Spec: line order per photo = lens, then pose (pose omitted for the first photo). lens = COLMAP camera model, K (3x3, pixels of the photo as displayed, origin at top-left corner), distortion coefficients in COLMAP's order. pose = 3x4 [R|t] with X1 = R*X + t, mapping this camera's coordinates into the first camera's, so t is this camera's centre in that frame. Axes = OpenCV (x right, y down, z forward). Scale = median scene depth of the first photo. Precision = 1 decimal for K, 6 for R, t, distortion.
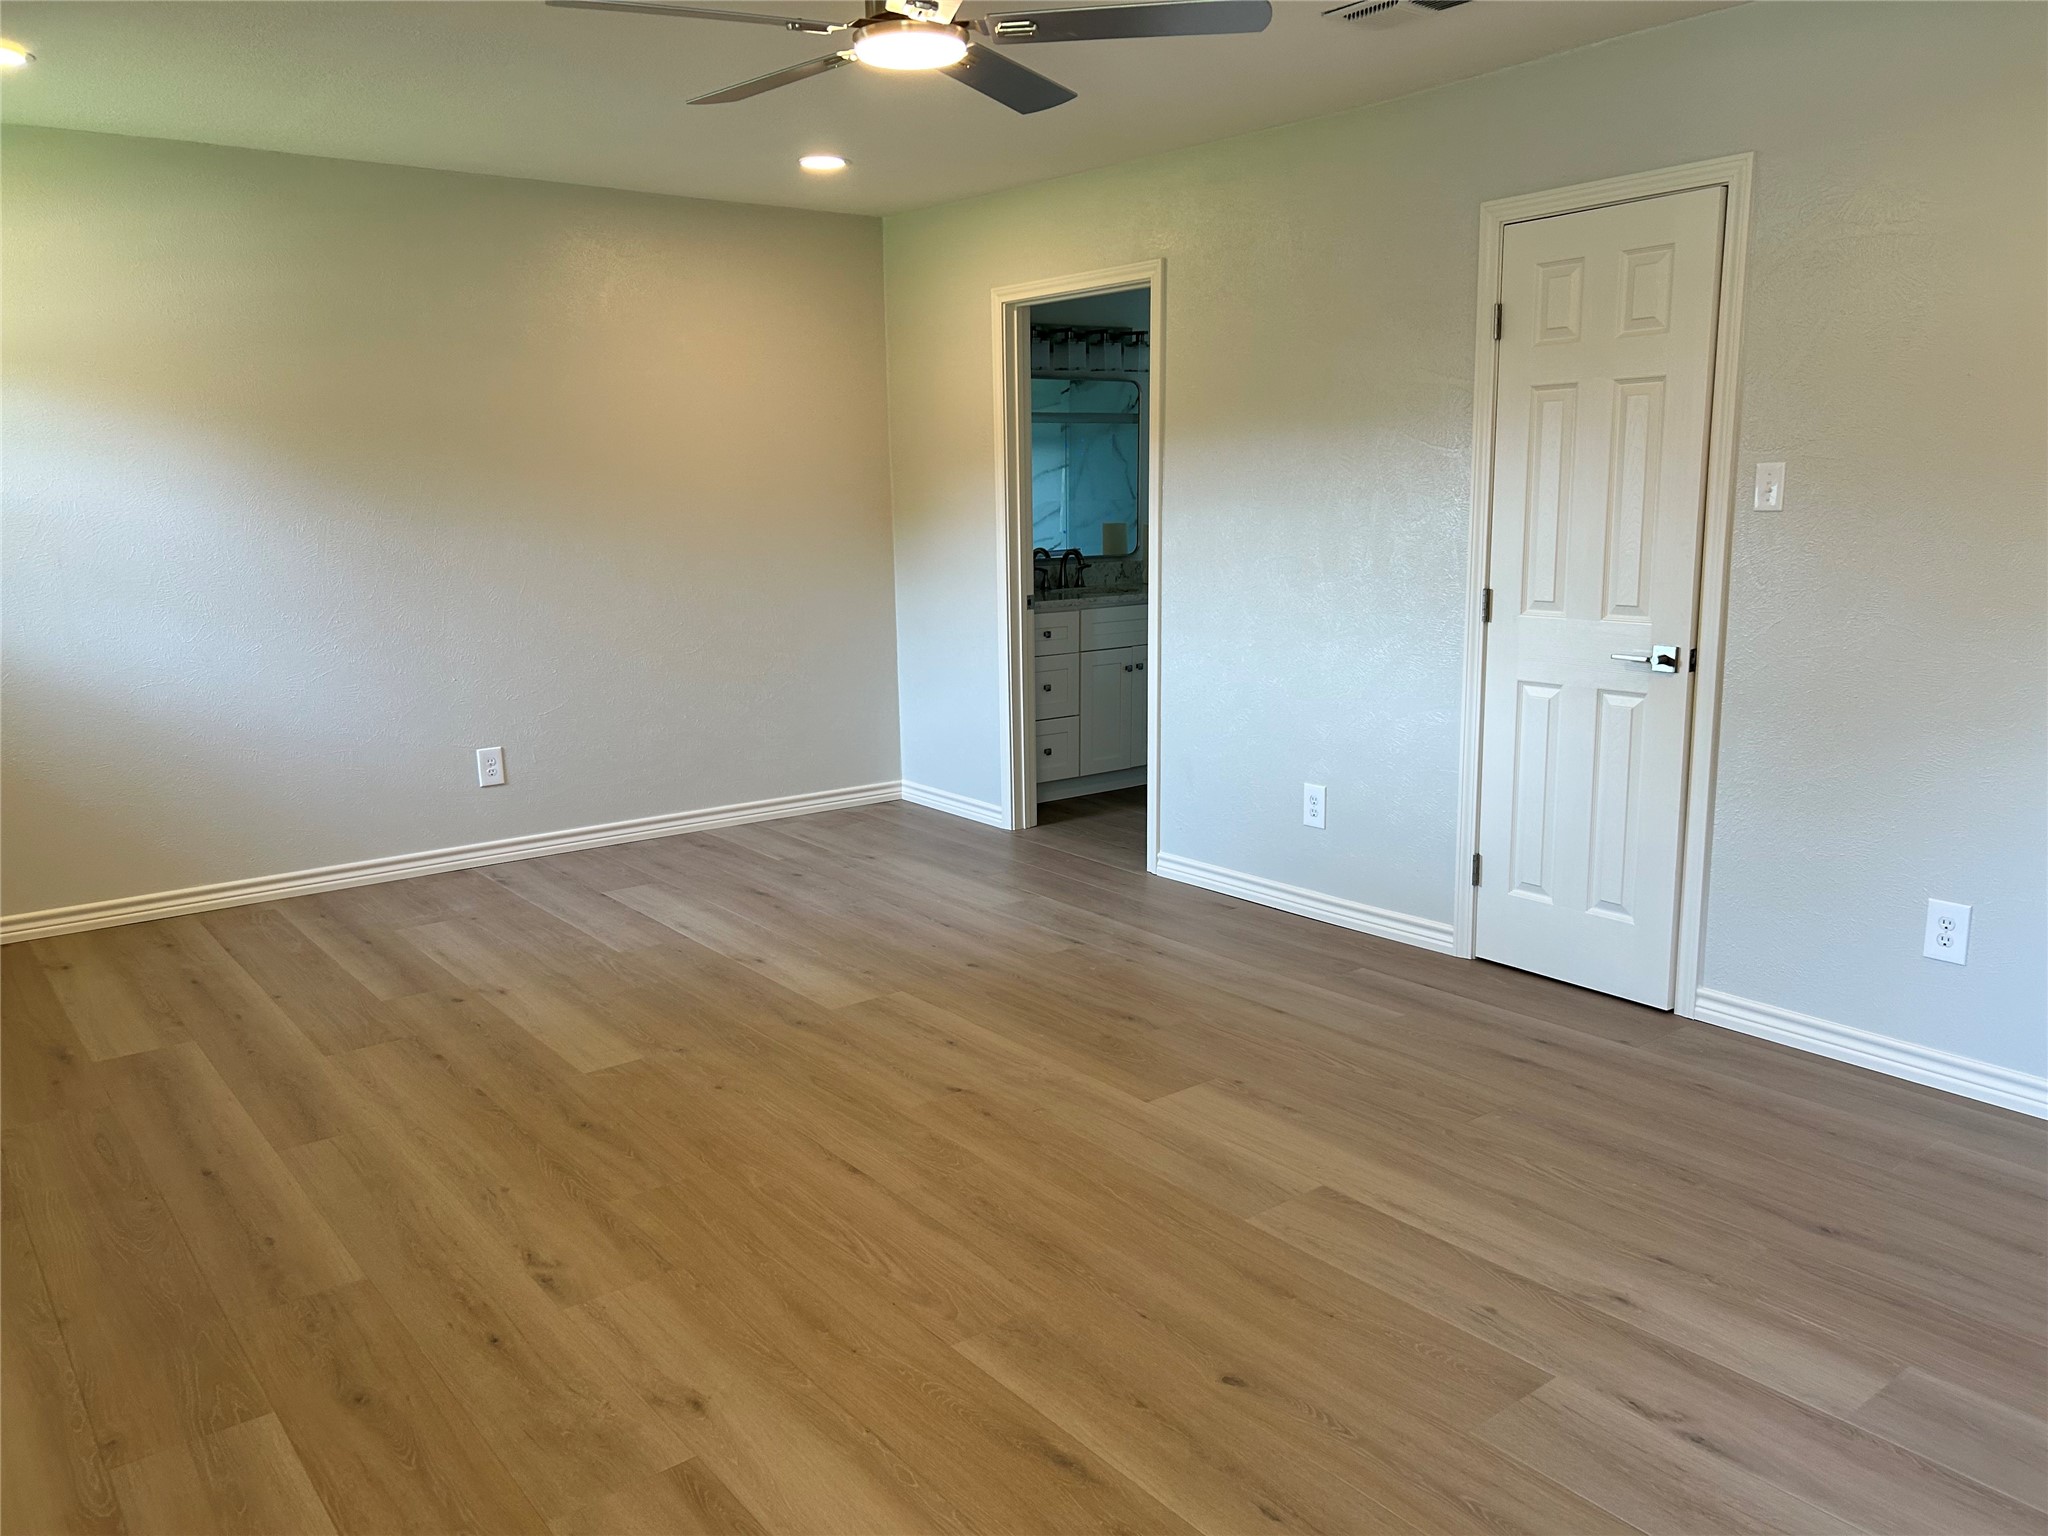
lens RADIAL K [[1499.4, 0, 1082.5], [0, 1499.4, 771.3], [0, 0, 1]] dist [0.066062, -0.069753]
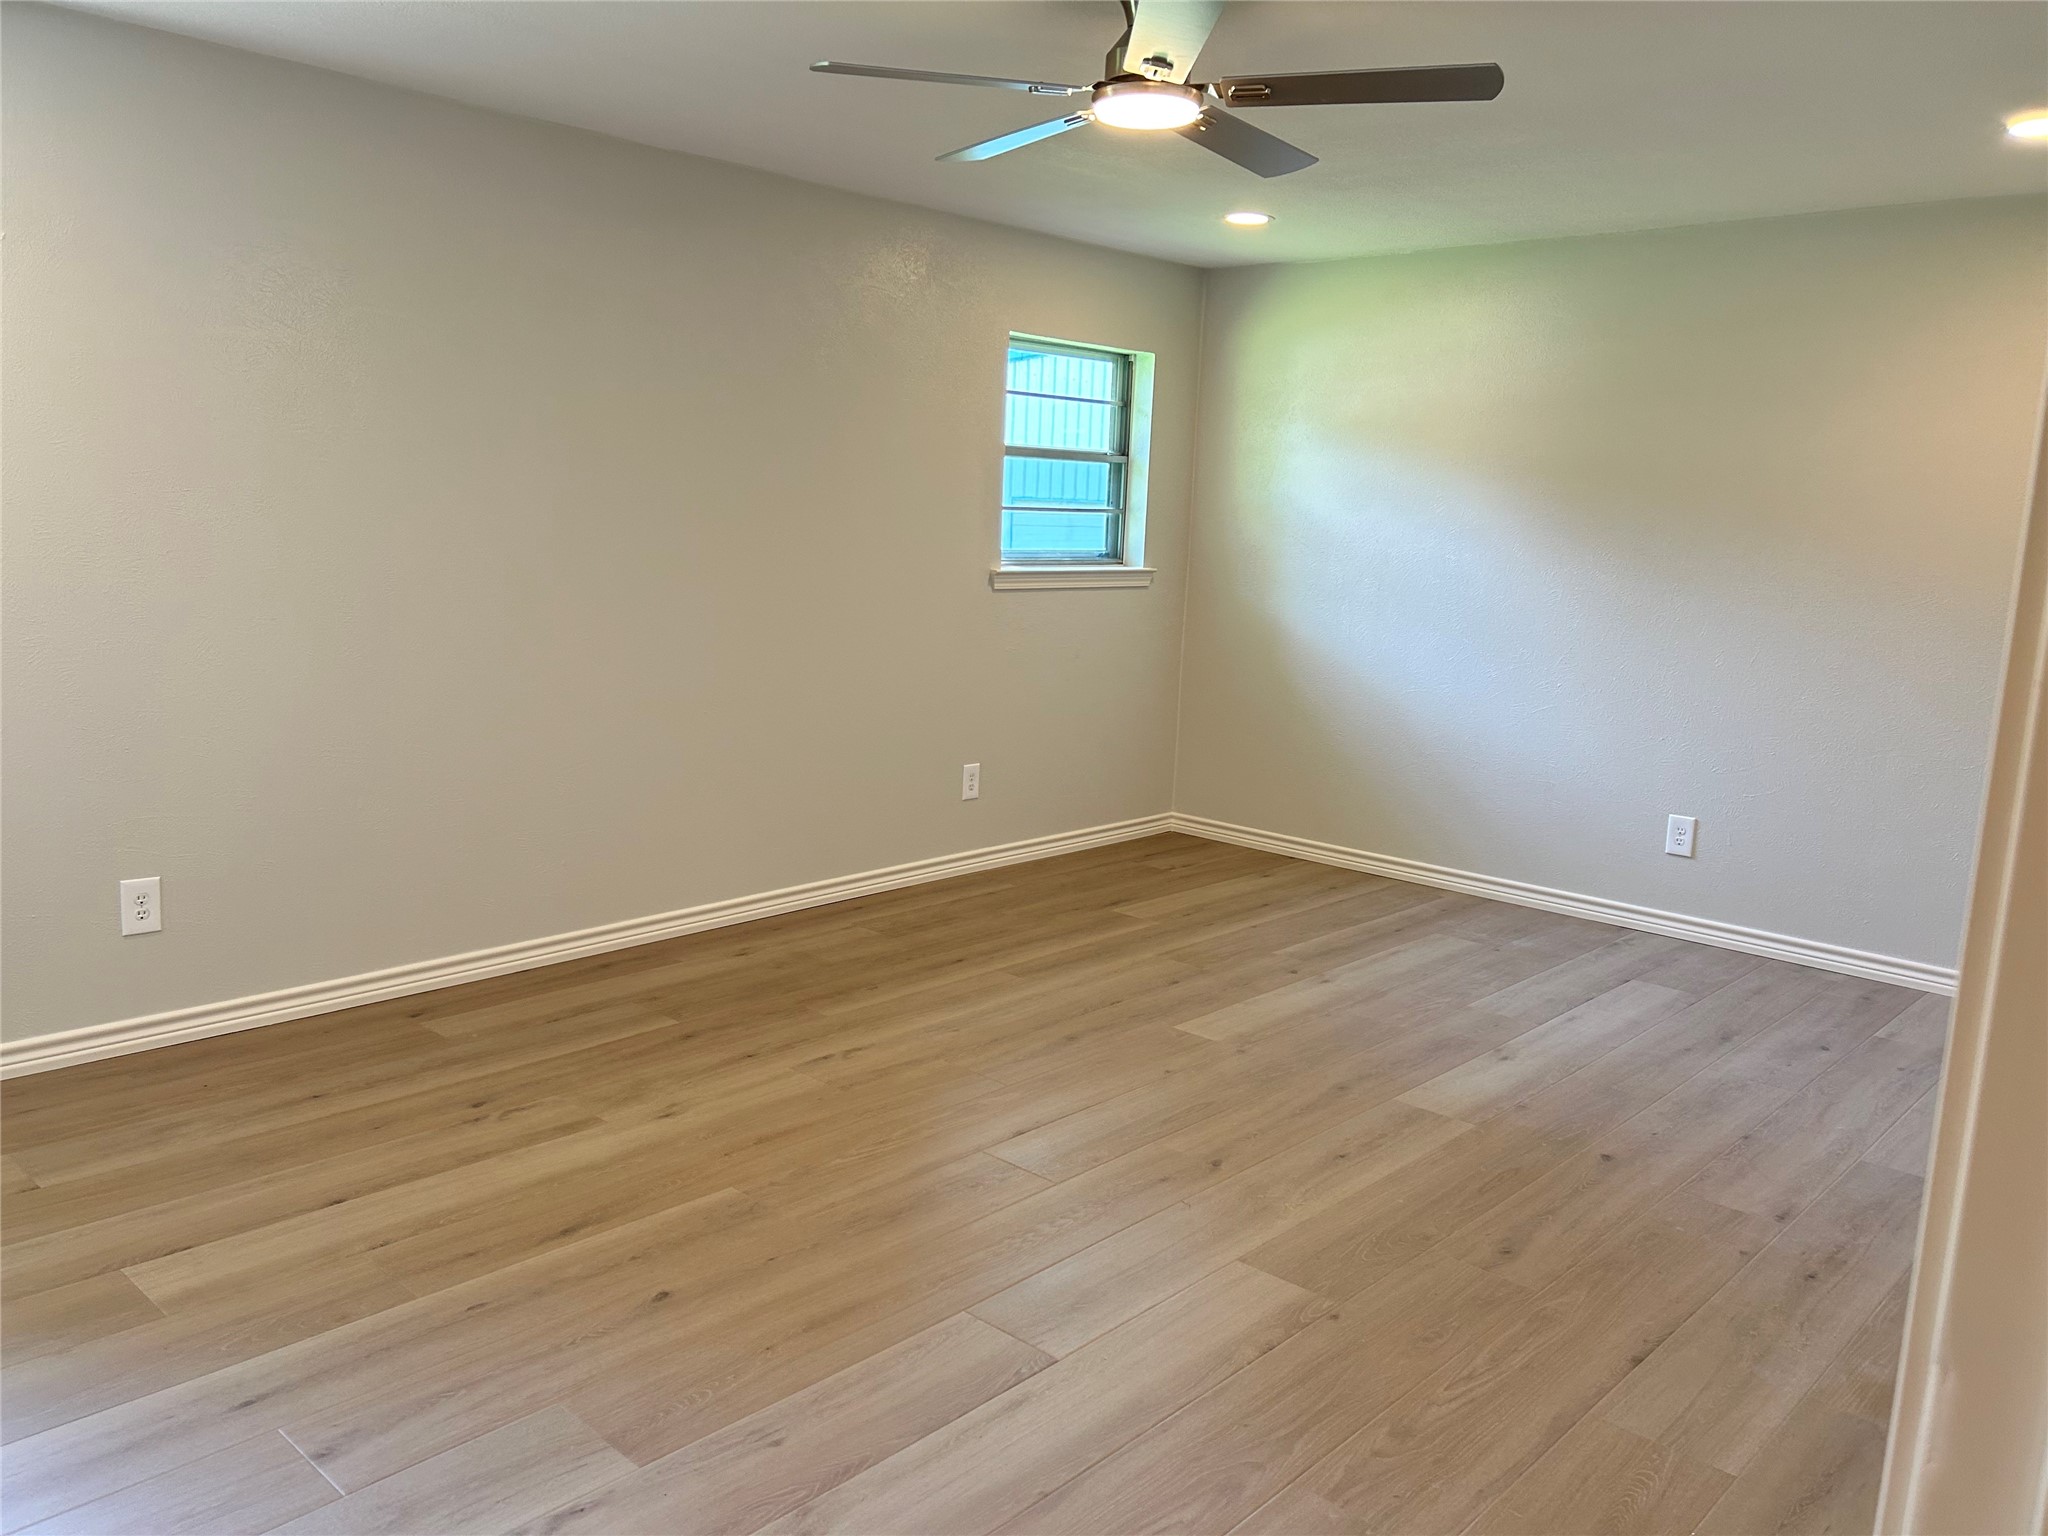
lens RADIAL K [[1550.5, 0, 1024.0], [0, 1550.5, 768.0], [0, 0, 1]] dist [0.071274, -0.091055]
pose [[0.155685, 0.181852, -0.970923, 0.752914], [-0.234969, 0.961513, 0.142413, -0.132642], [0.959454, 0.205965, 0.192423, 0.587733]]
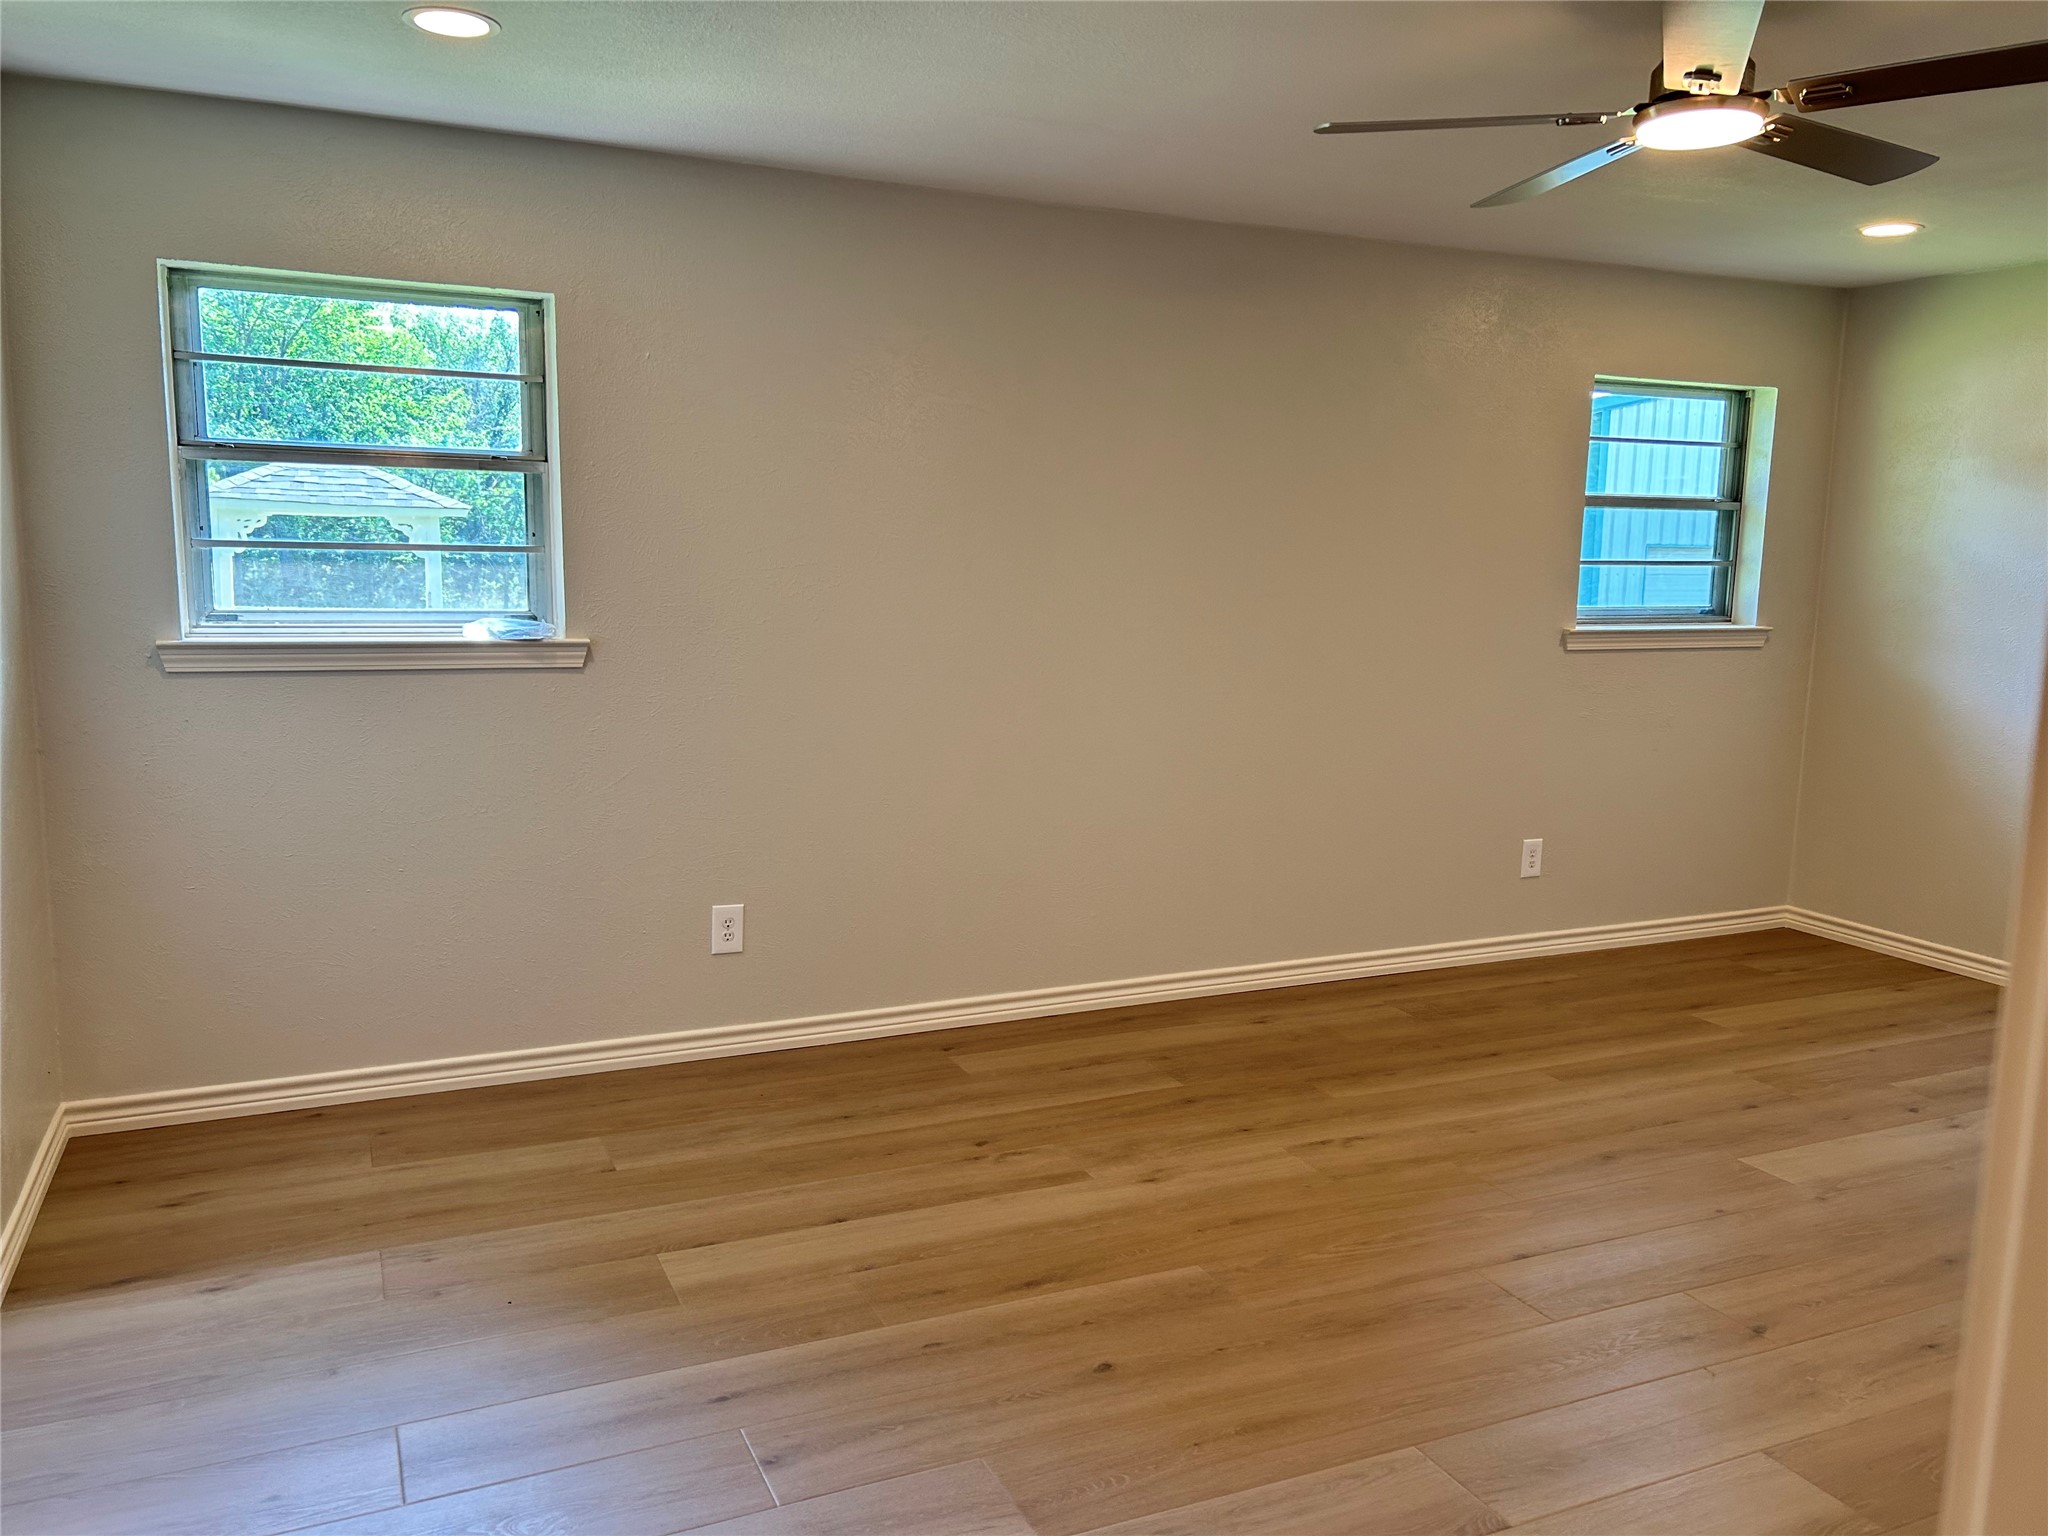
lens RADIAL K [[1550.5, 0, 1024.0], [0, 1550.5, 768.0], [0, 0, 1]] dist [0.071274, -0.091055]
pose [[-0.239774, 0.148473, -0.959408, 0.727963], [-0.208600, 0.957275, 0.200276, -0.157365], [0.948153, 0.248154, -0.198559, 0.657648]]
